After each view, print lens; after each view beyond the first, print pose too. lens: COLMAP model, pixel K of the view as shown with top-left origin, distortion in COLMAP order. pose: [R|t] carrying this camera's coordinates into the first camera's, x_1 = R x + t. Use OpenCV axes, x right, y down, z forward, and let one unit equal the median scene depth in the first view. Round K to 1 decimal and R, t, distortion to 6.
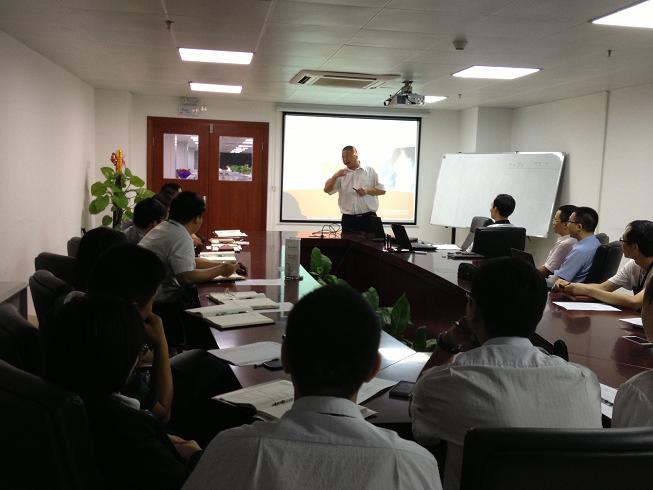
lens RADIAL K [[707.4, 0, 326.5], [0, 707.4, 245.0], [0, 0, 1]] dist [0.009747, -0.031886]
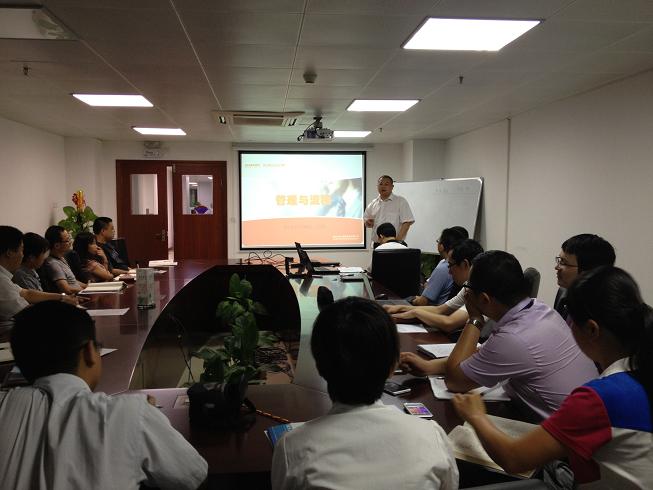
lens RADIAL K [[616.8, 0, 326.5], [0, 616.8, 245.0], [0, 0, 1]] dist [-0.010726, -0.013683]
pose [[0.998265, -0.031833, -0.049539, 0.123656], [0.029979, 0.998839, -0.037713, -0.000307], [0.050682, 0.036163, 0.998060, 0.048784]]
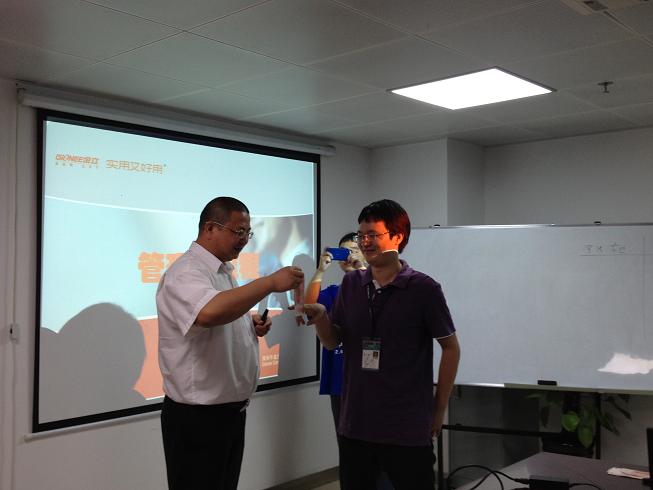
lens RADIAL K [[707.4, 0, 326.5], [0, 707.4, 245.0], [0, 0, 1]] dist [0.009747, -0.031886]
pose [[0.776968, -0.015953, 0.629338, -0.177183], [0.093041, 0.991611, -0.089729, -0.081669], [-0.622627, 0.128271, 0.771934, 0.679896]]
